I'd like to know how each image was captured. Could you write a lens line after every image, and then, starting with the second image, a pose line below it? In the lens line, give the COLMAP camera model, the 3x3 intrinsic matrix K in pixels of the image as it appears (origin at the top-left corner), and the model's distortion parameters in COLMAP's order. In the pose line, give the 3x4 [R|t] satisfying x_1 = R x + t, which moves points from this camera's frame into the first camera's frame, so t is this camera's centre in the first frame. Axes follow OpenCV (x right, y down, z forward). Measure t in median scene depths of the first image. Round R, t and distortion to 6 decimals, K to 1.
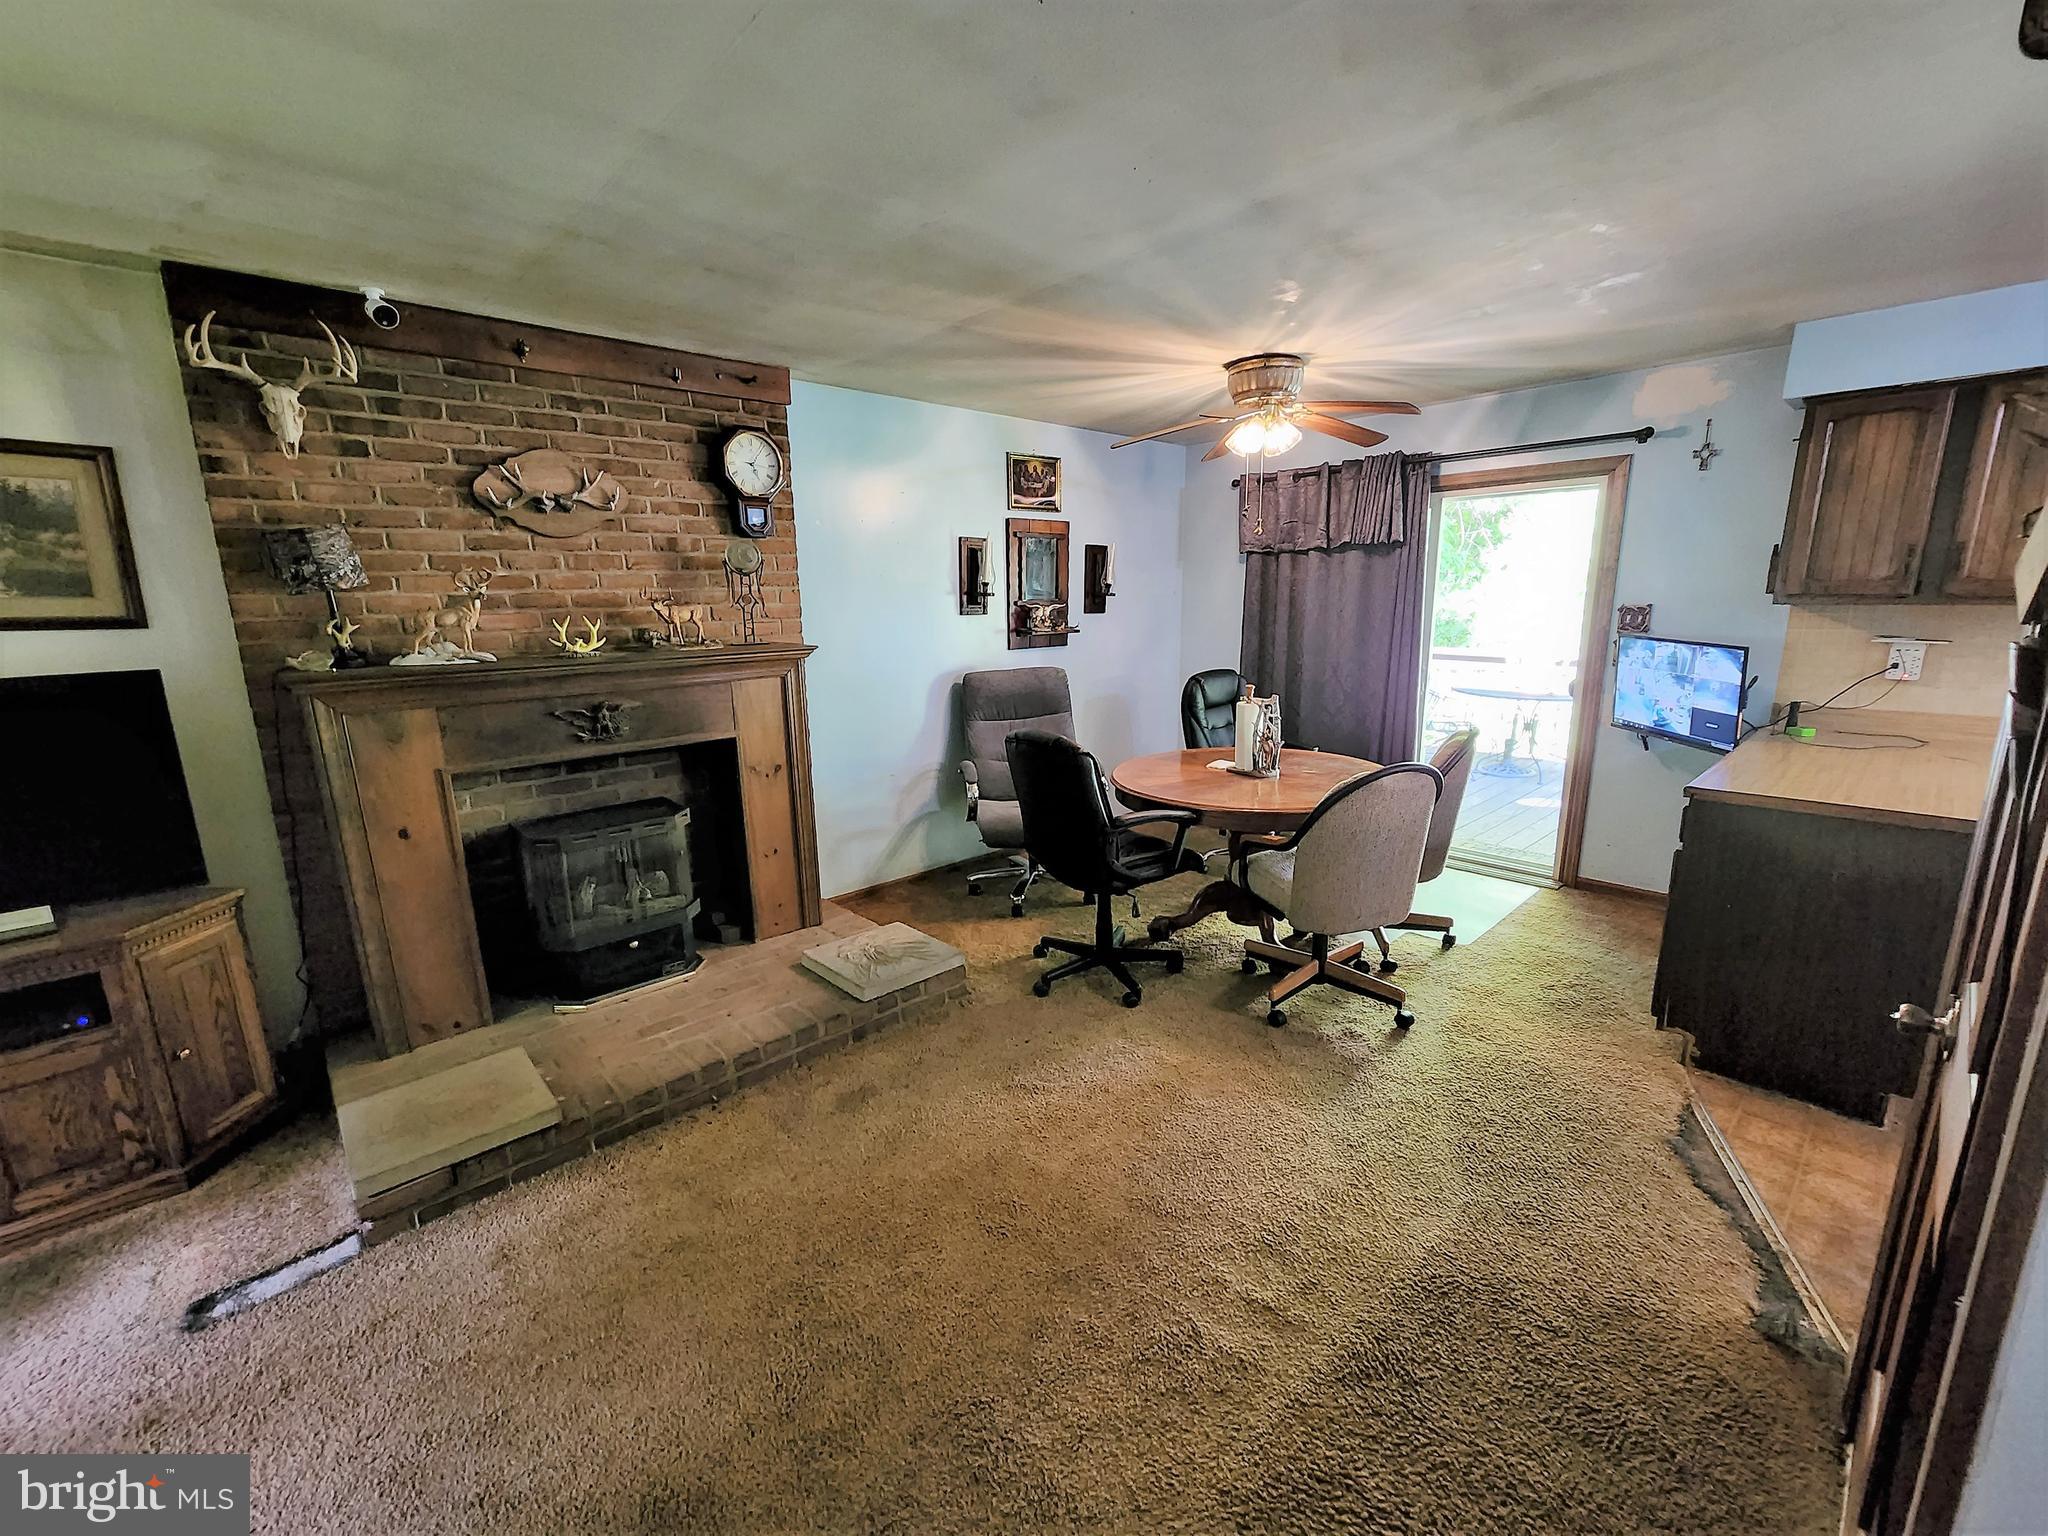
lens RADIAL K [[851.5, 0, 1027.4], [0, 851.5, 777.3], [0, 0, 1]] dist [-0.001375, 0.000666]
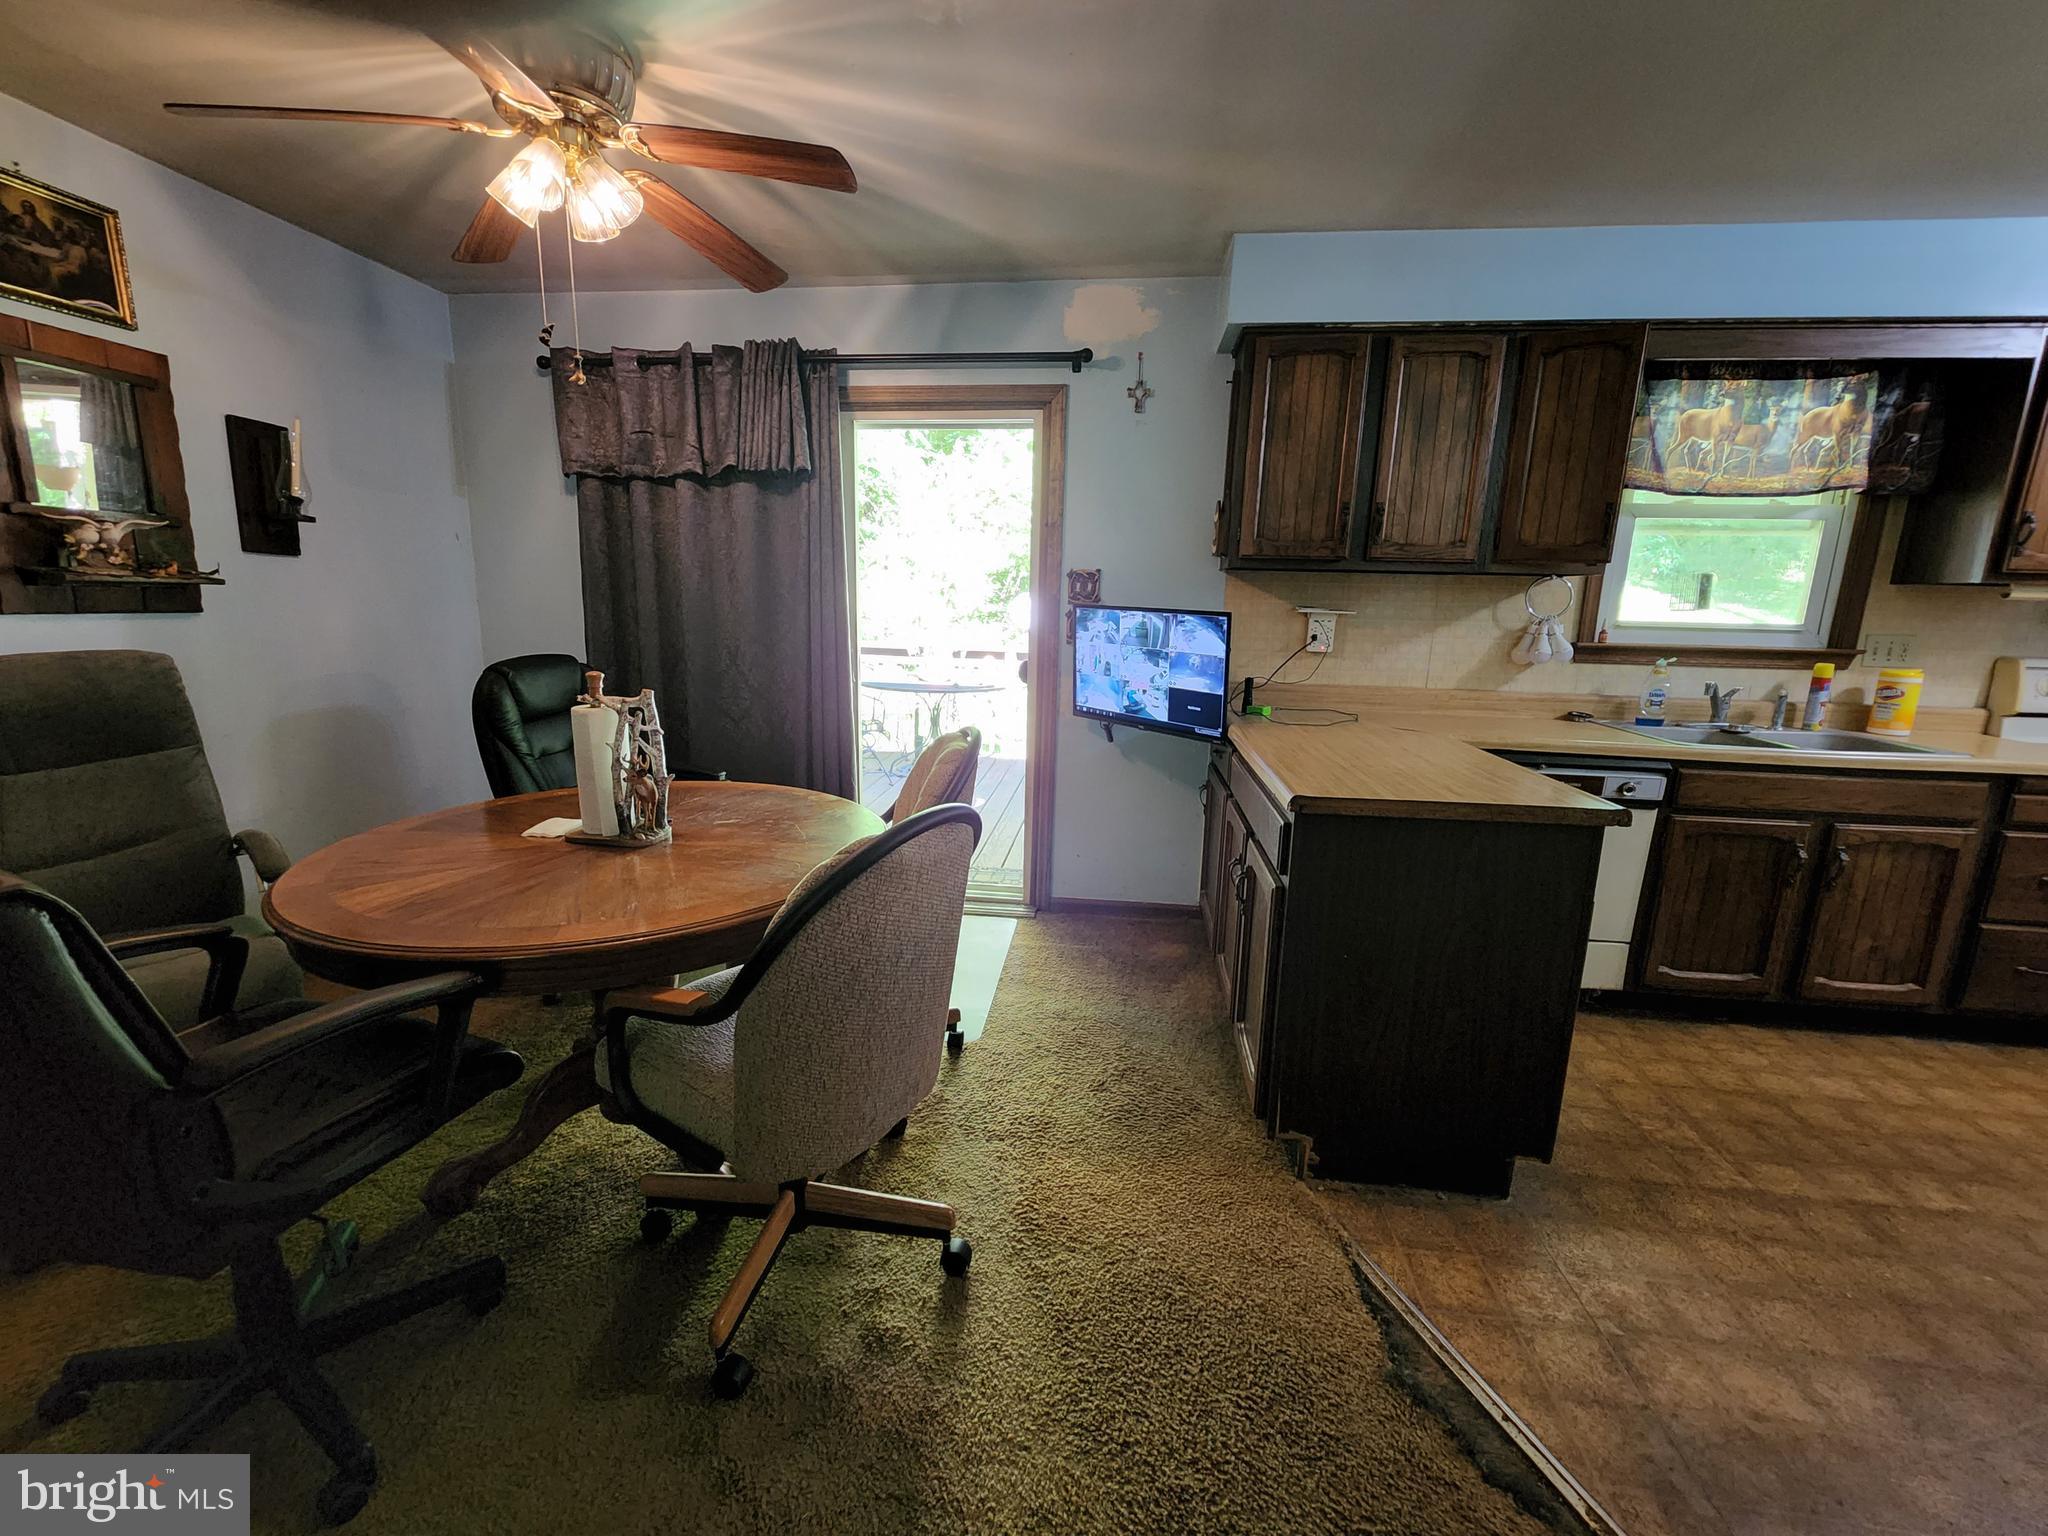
lens RADIAL K [[851.5, 0, 1016.5], [0, 851.5, 780.2], [0, 0, 1]] dist [-0.001375, 0.000666]
pose [[0.771337, -0.099283, 0.628635, 0.121711], [0.101958, 0.994276, 0.031928, -0.031890], [-0.628206, 0.039467, 0.777045, 0.419892]]
